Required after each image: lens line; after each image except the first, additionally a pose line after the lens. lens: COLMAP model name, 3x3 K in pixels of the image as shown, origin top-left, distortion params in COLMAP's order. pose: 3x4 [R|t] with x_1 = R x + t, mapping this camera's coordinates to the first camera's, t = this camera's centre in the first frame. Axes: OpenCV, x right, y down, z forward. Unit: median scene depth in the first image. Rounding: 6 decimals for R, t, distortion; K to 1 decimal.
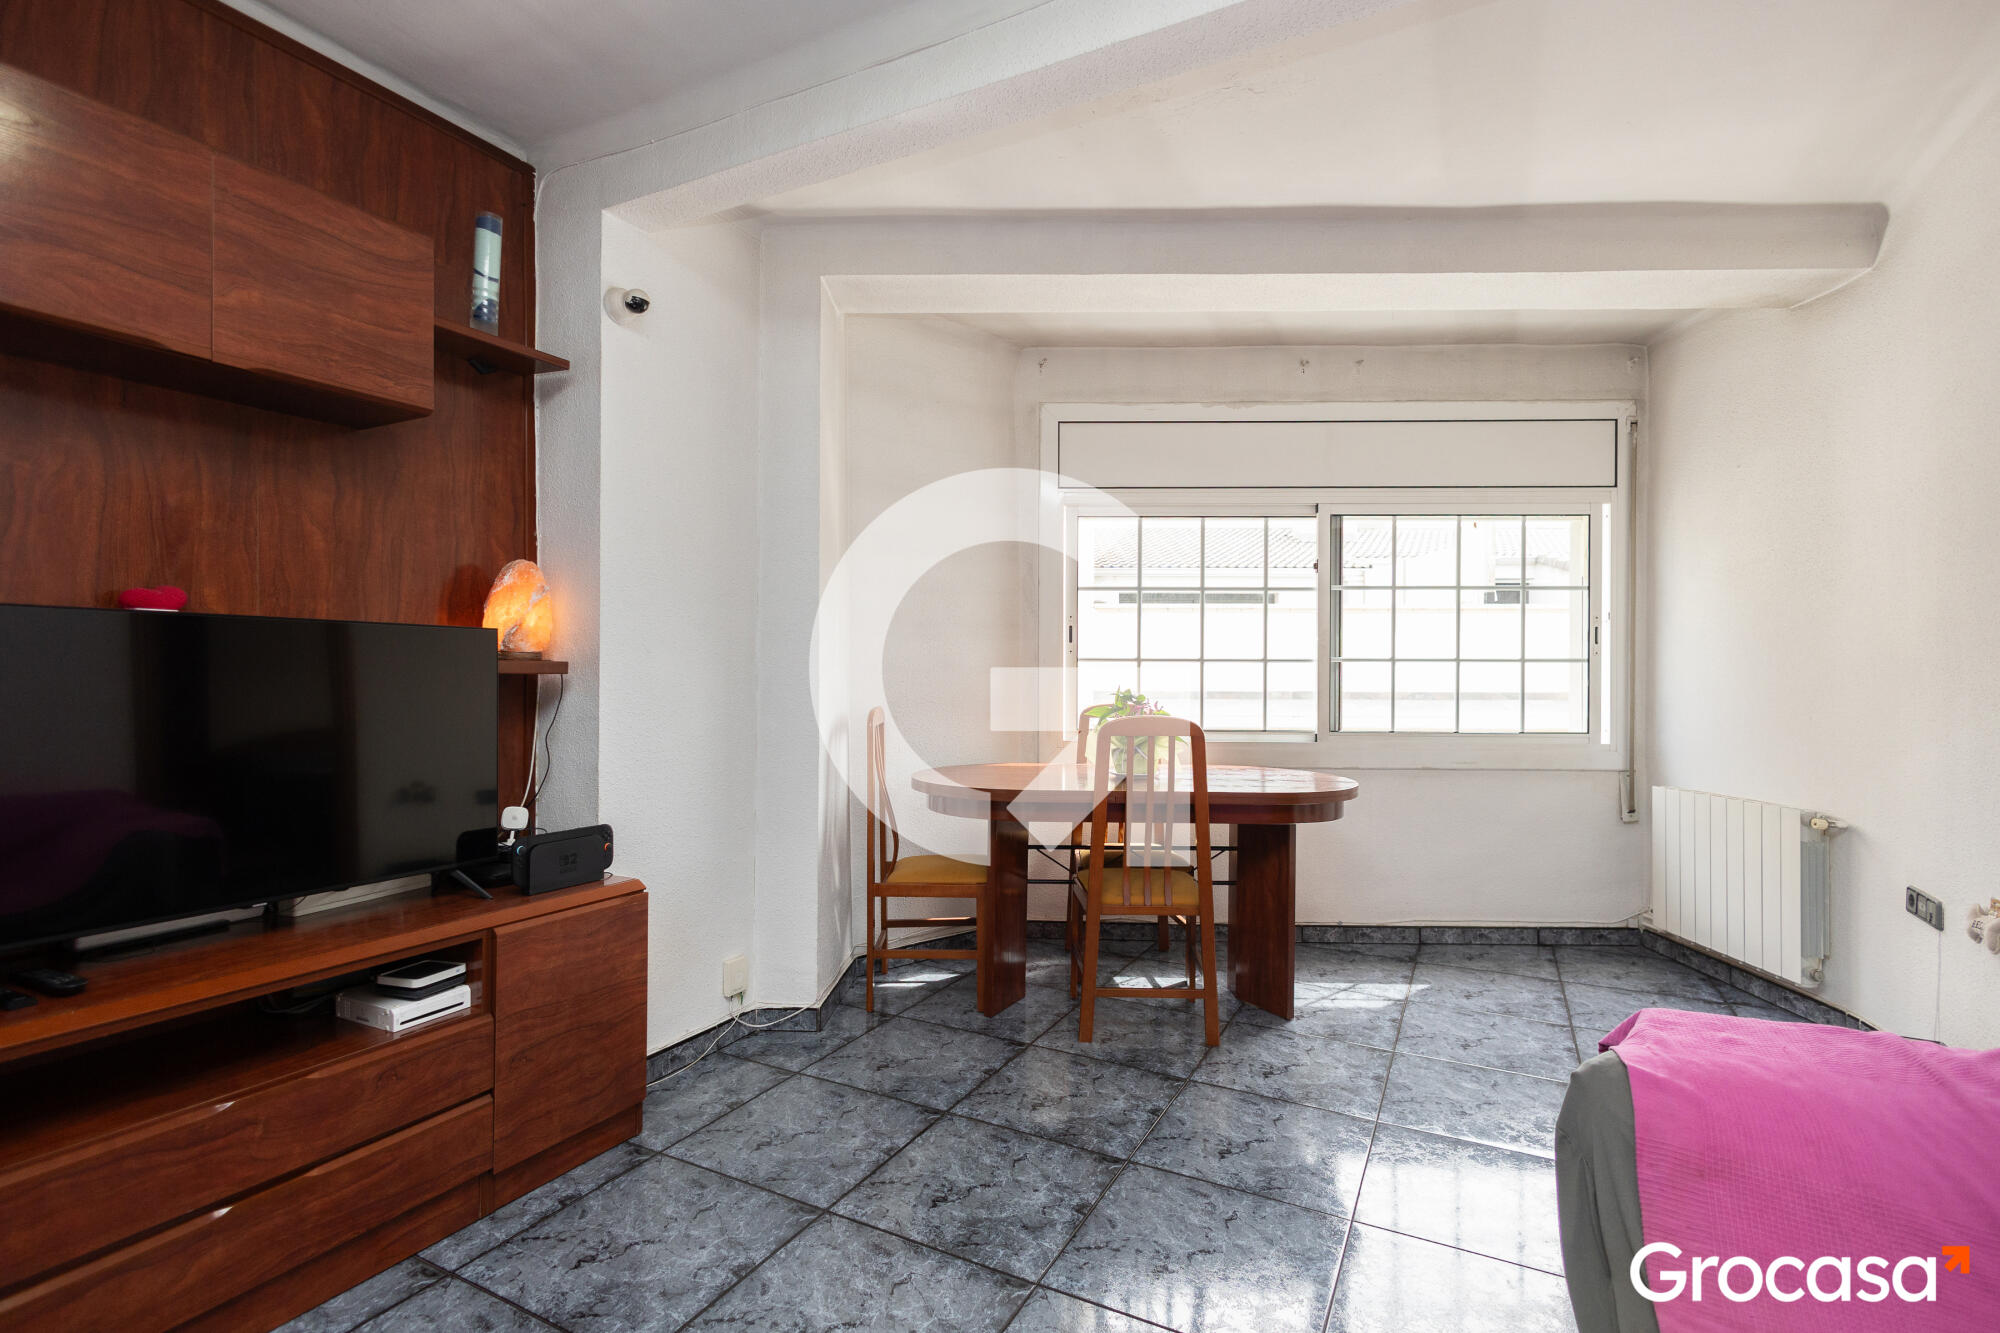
lens RADIAL K [[934.5, 0, 1009.1], [0, 934.5, 672.1], [0, 0, 1]] dist [0.014071, -0.002547]
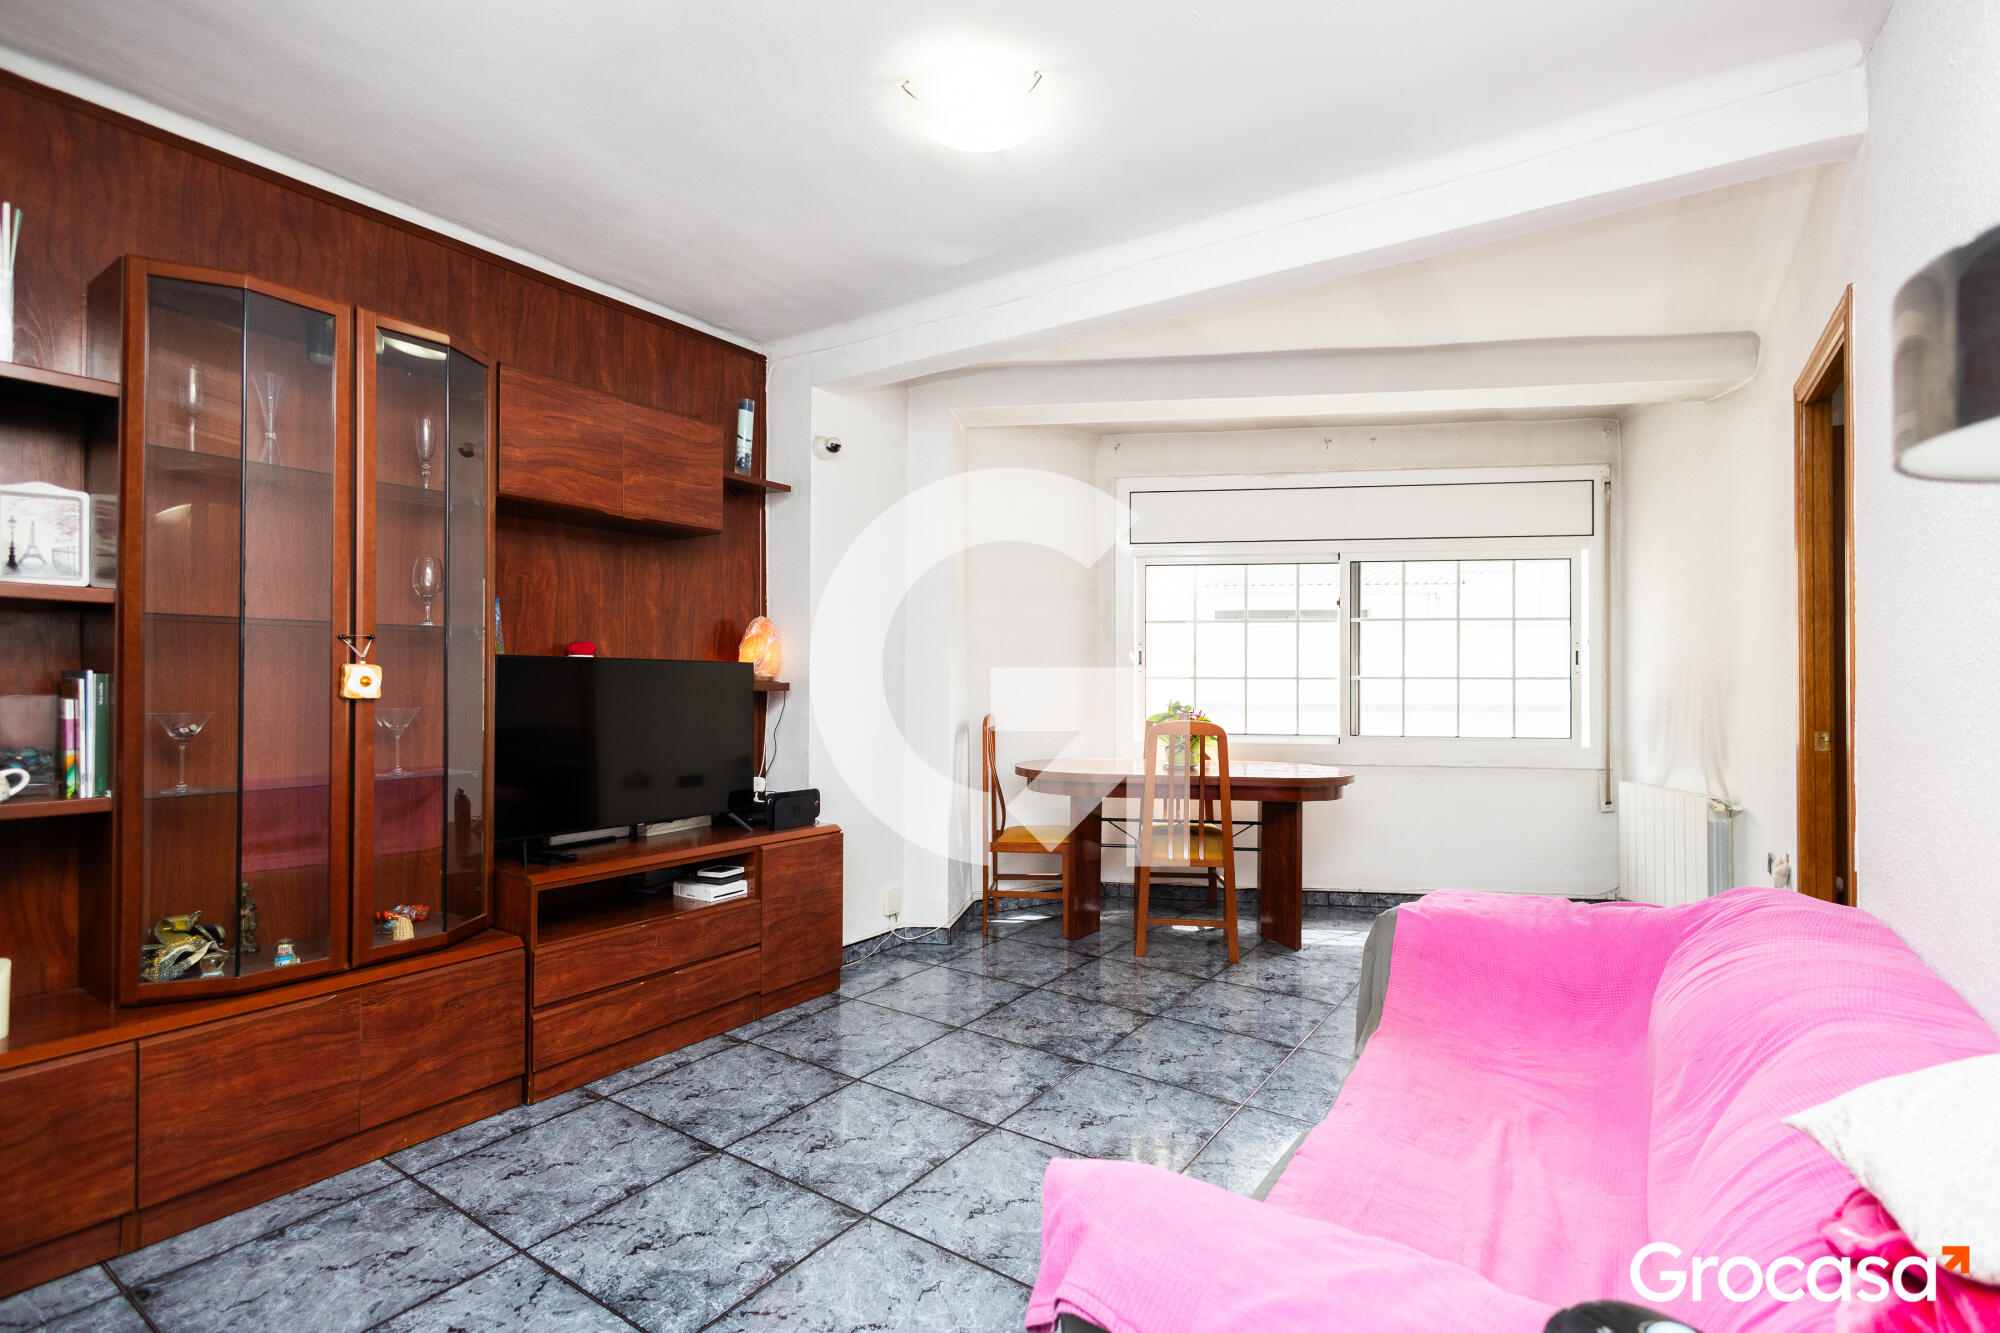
lens RADIAL K [[934.5, 0, 1012.6], [0, 934.5, 672.4], [0, 0, 1]] dist [0.014071, -0.002547]
pose [[0.993429, -0.002128, -0.114432, 0.054053], [0.000769, 0.999929, -0.011917, -0.008205], [0.114449, 0.011751, 0.993360, -0.397989]]
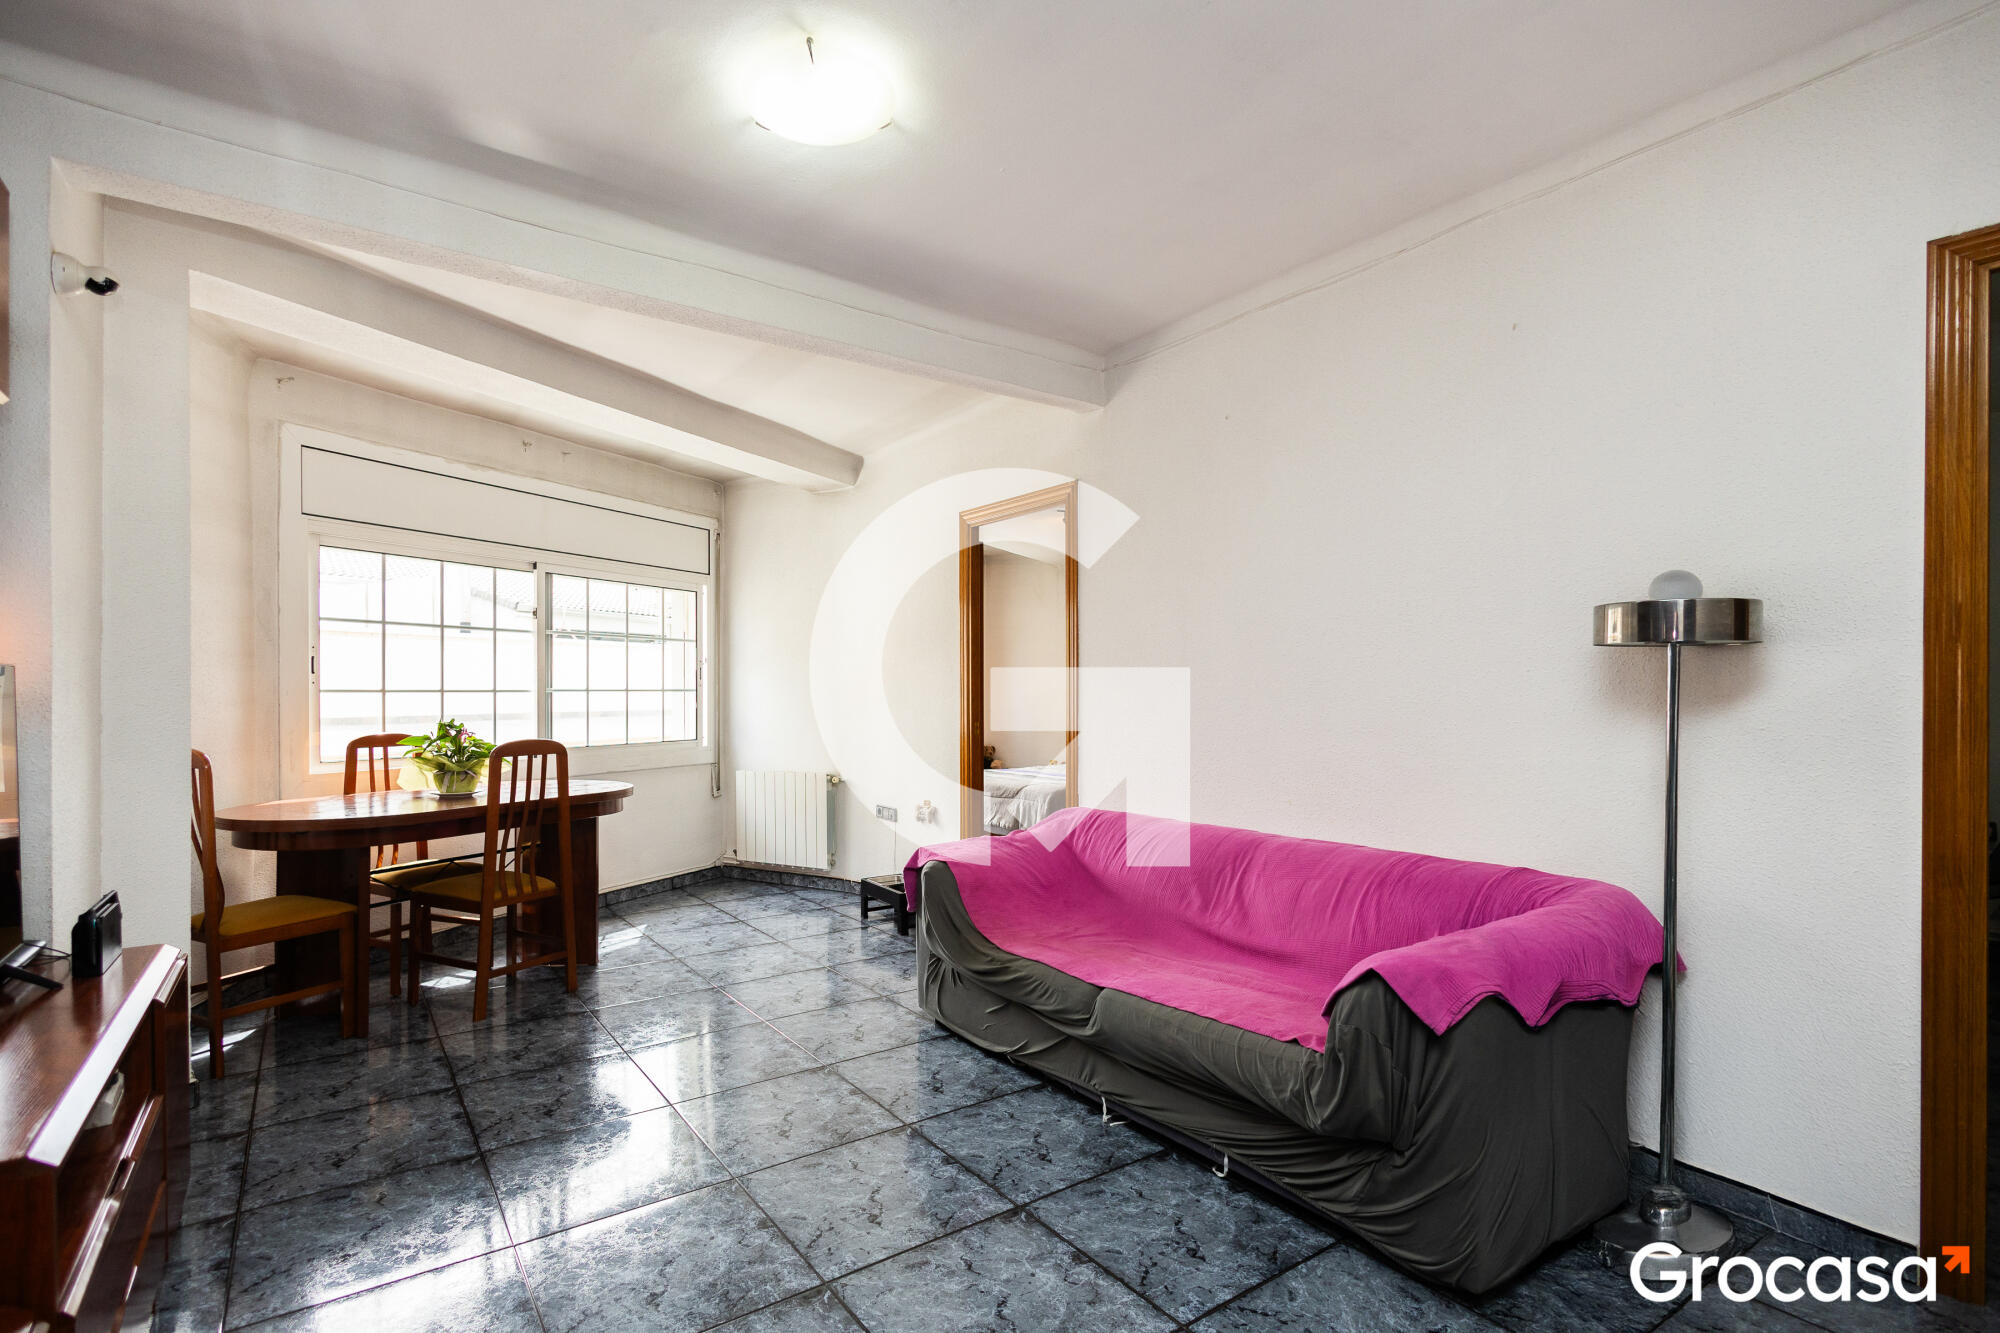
lens RADIAL K [[934.5, 0, 951.0], [0, 934.5, 689.5], [0, 0, 1]] dist [0.014071, -0.002547]
pose [[0.477609, -0.003282, 0.878566, -0.669885], [0.006037, 0.999982, 0.000453, -0.016148], [-0.878552, 0.005087, 0.477620, -0.076198]]
